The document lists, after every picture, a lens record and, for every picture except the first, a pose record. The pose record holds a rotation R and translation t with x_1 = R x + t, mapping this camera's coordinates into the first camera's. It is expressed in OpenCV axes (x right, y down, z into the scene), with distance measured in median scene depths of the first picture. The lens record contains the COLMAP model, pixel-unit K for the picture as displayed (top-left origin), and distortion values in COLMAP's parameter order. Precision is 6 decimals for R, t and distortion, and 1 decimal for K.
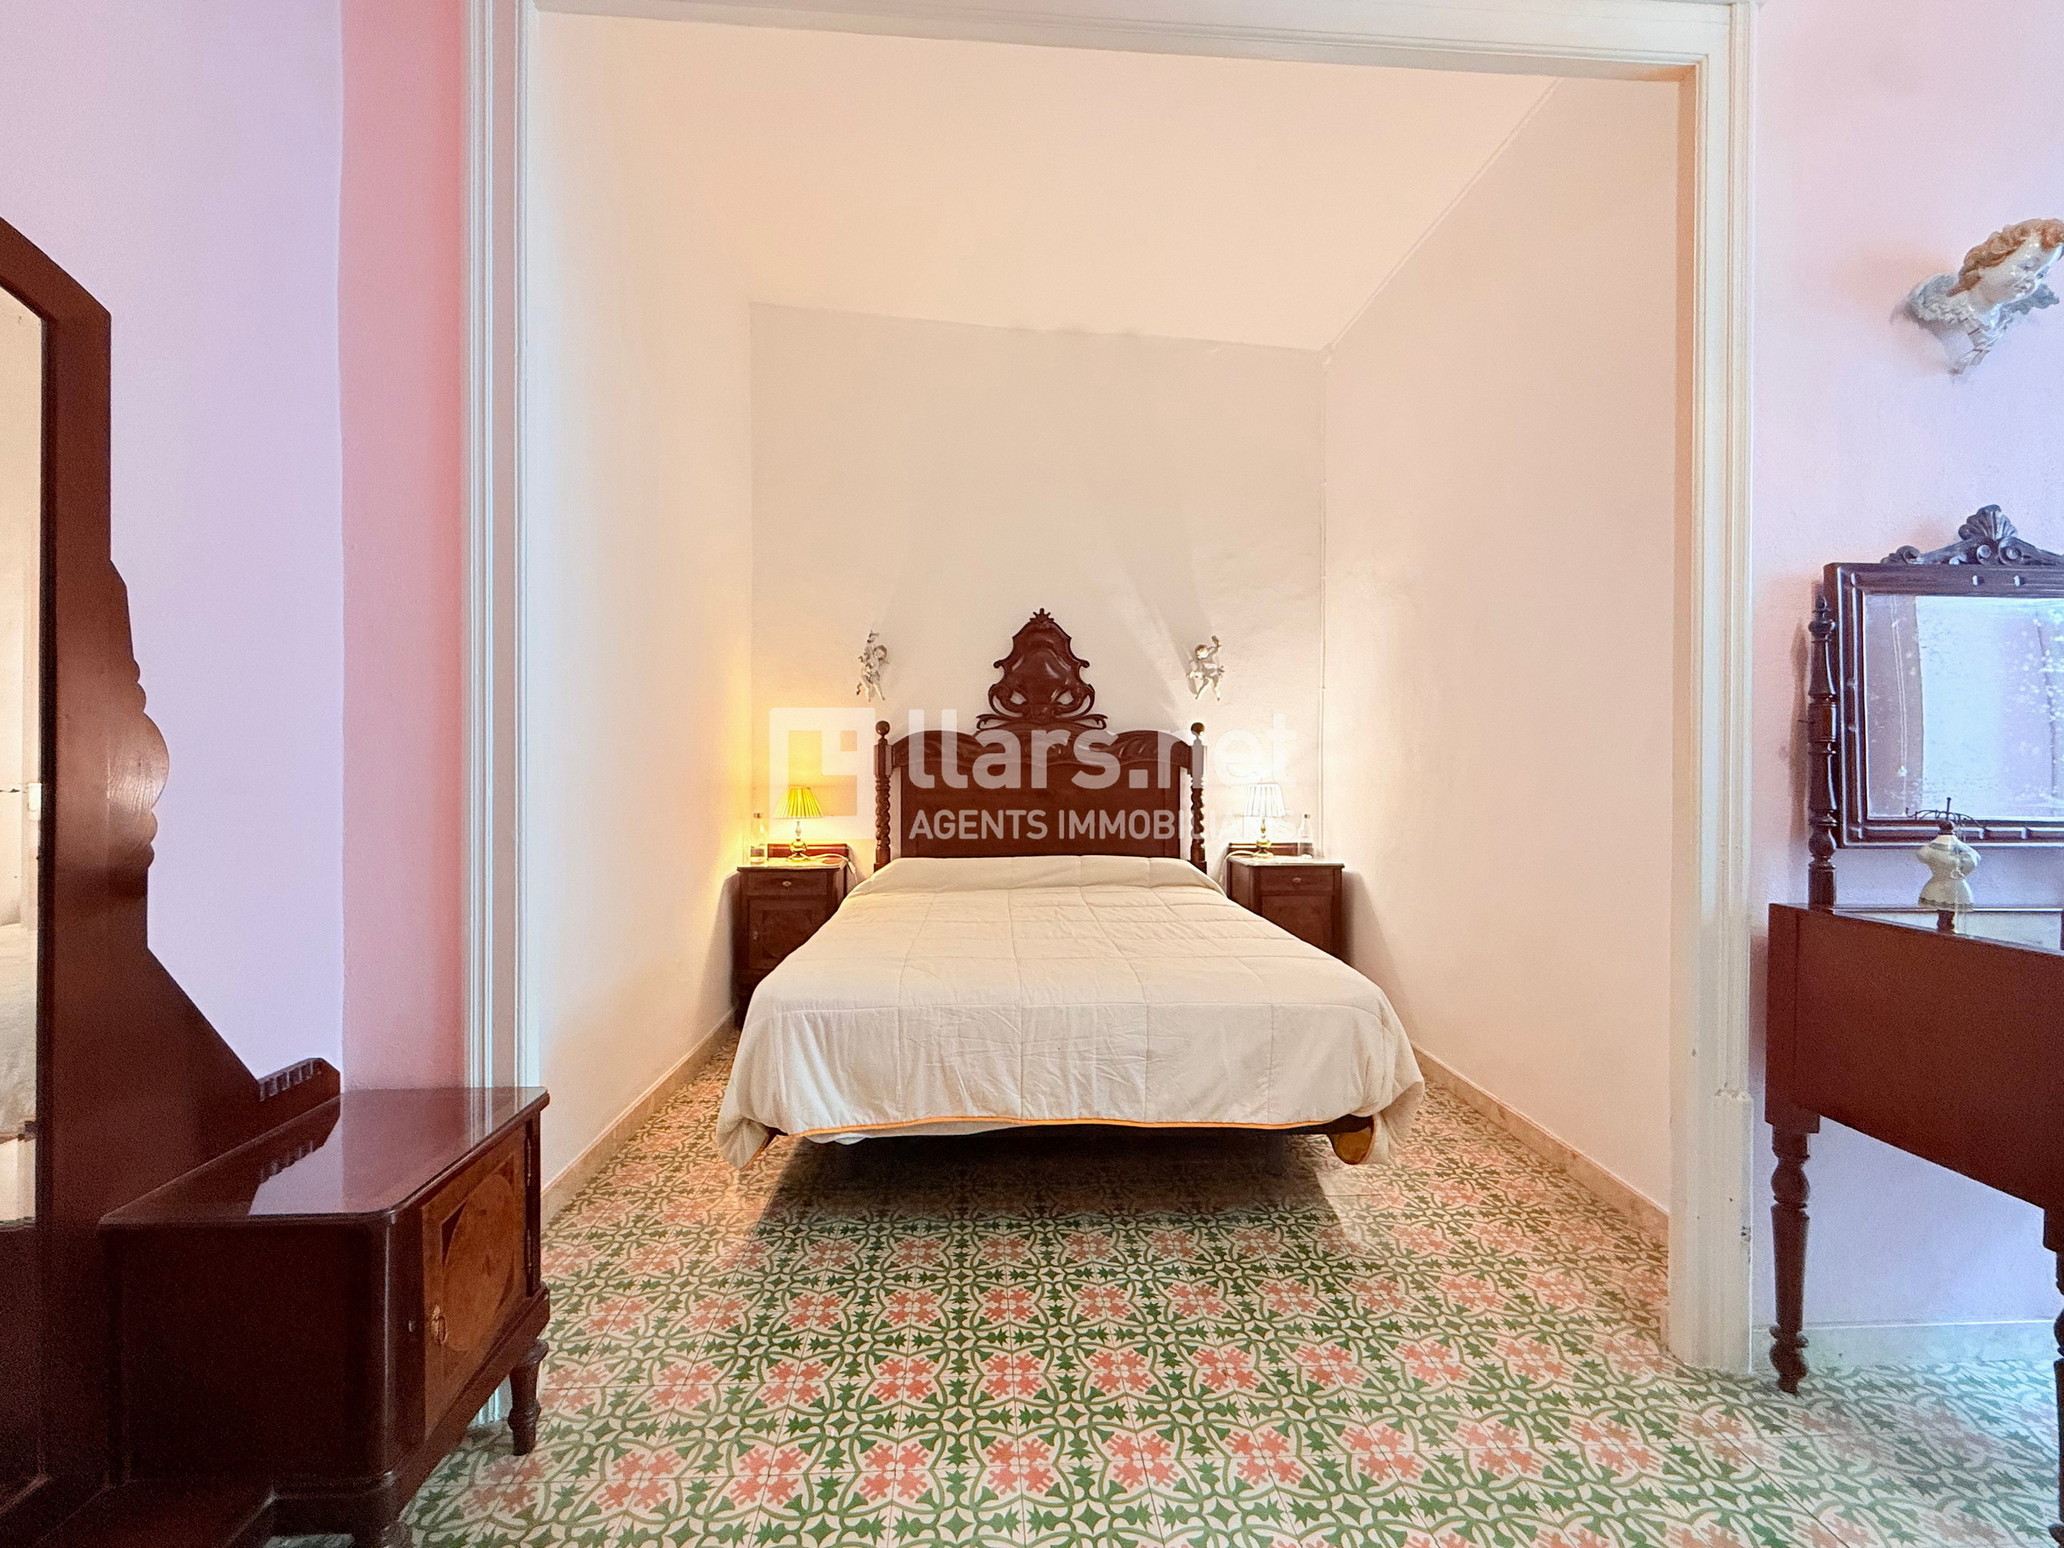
lens RADIAL K [[829.7, 0, 1018.5], [0, 829.7, 774.6], [0, 0, 1]] dist [-0.000253, 0.000357]
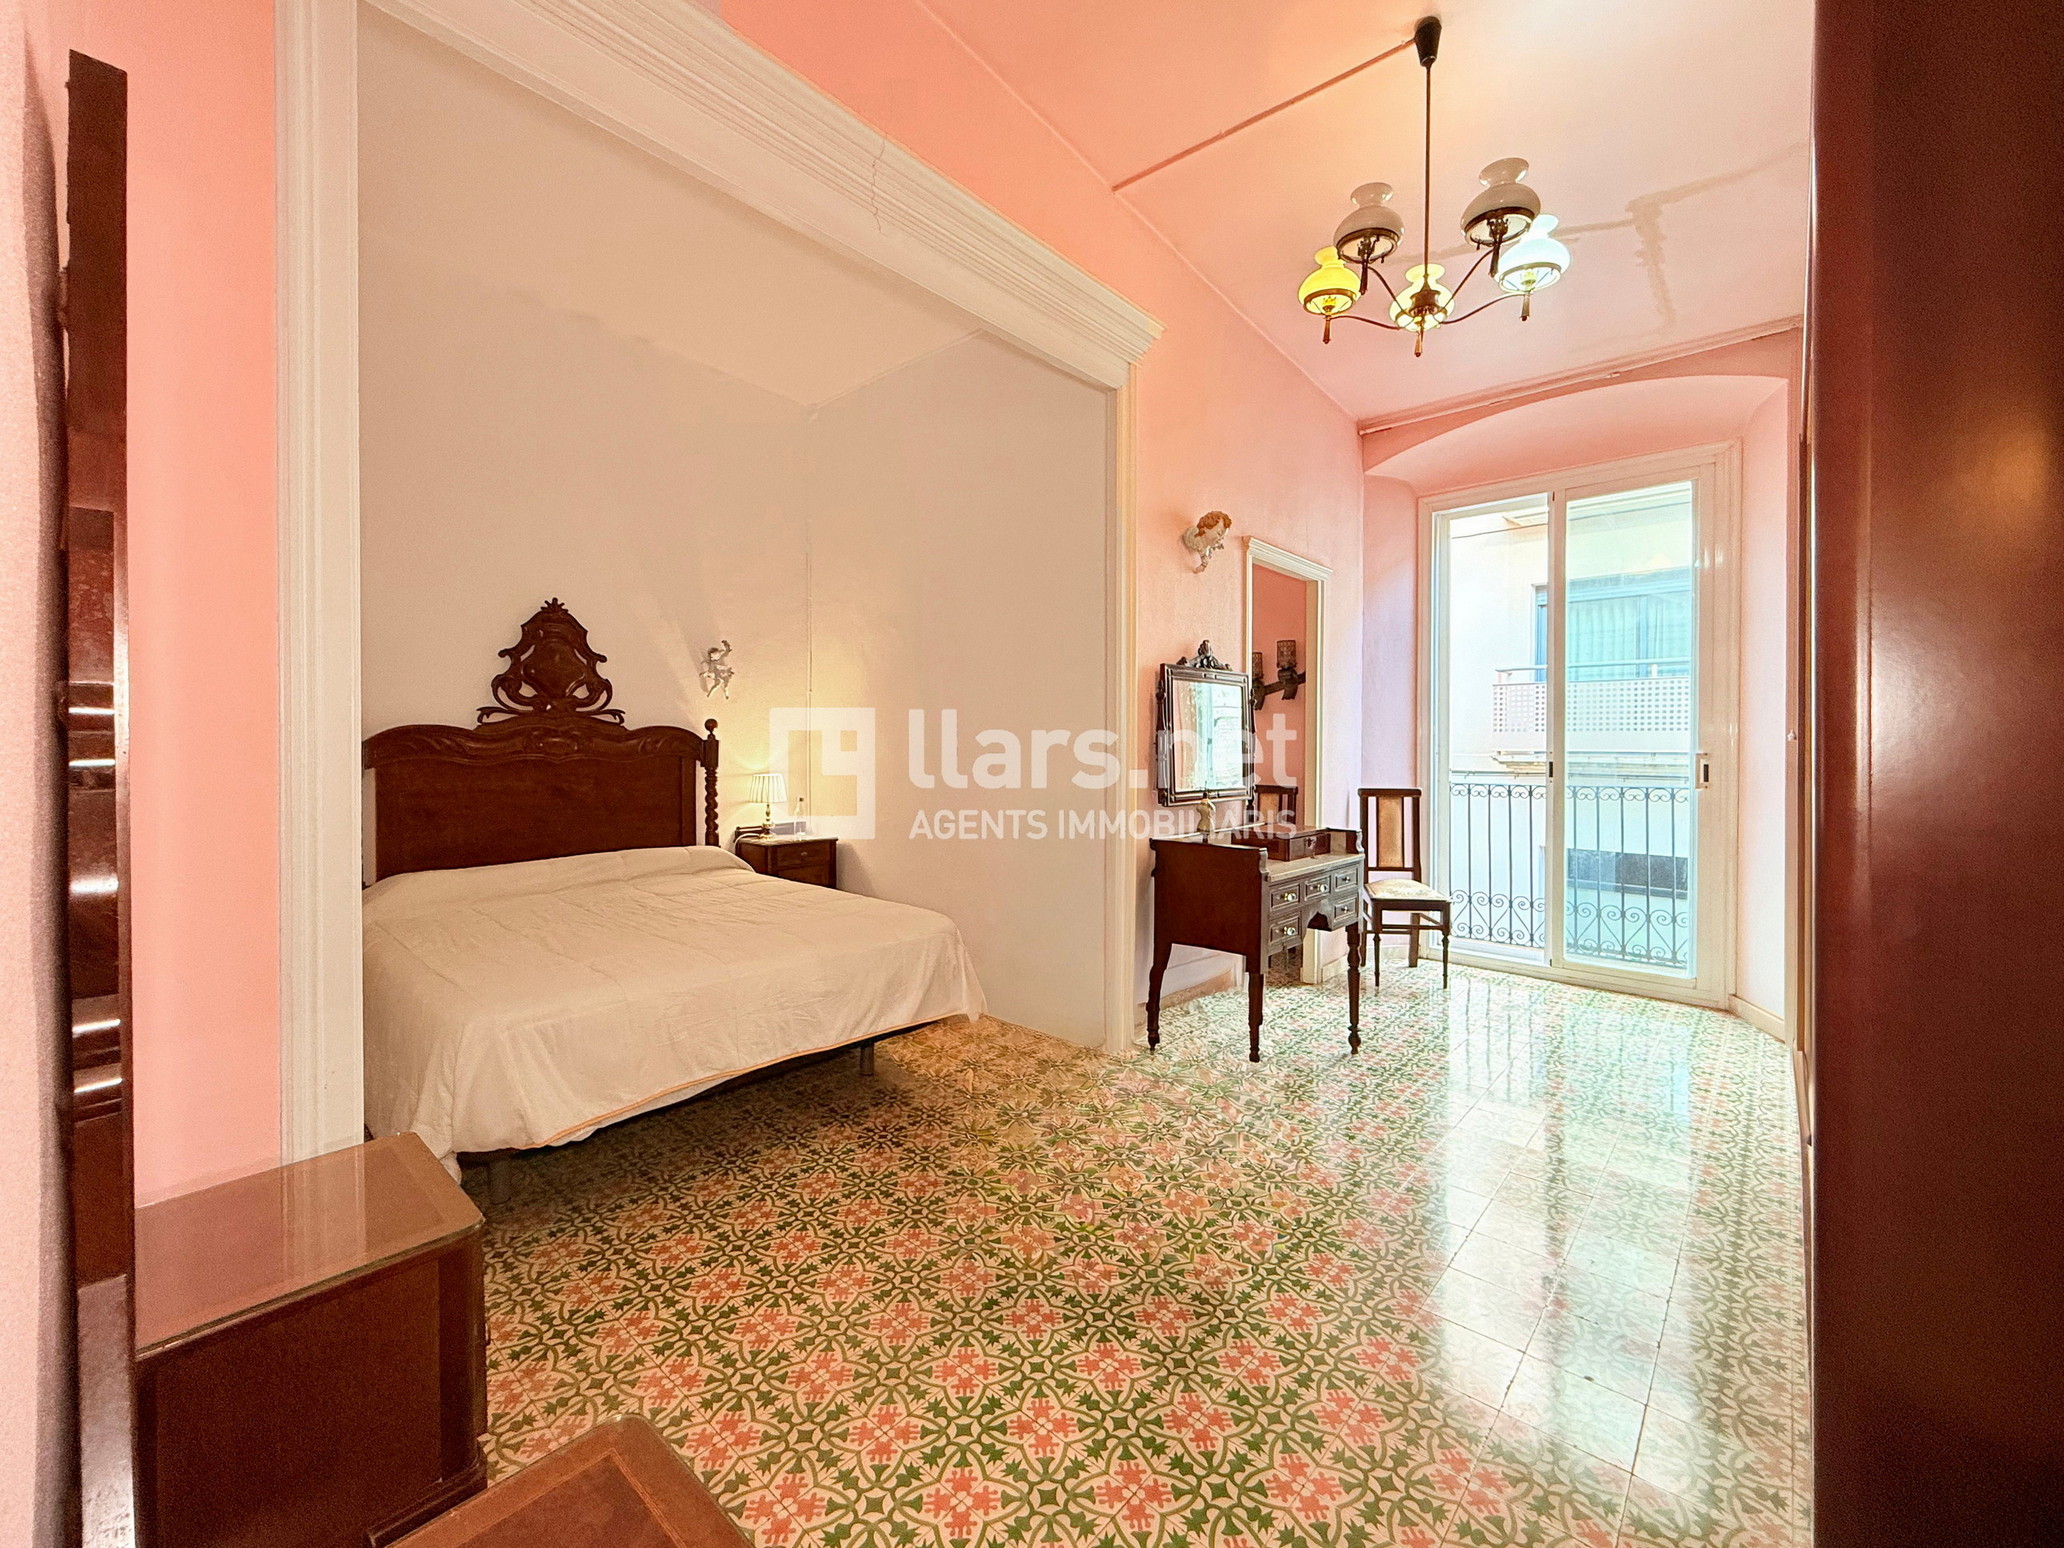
lens RADIAL K [[839.1, 0, 1038.8], [0, 839.1, 756.6], [0, 0, 1]] dist [0.000048, 0.000093]
pose [[0.702838, -0.016285, 0.711164, -0.540045], [0.007861, 0.999855, 0.015126, -0.054069], [-0.711307, -0.005041, 0.702864, -0.161199]]
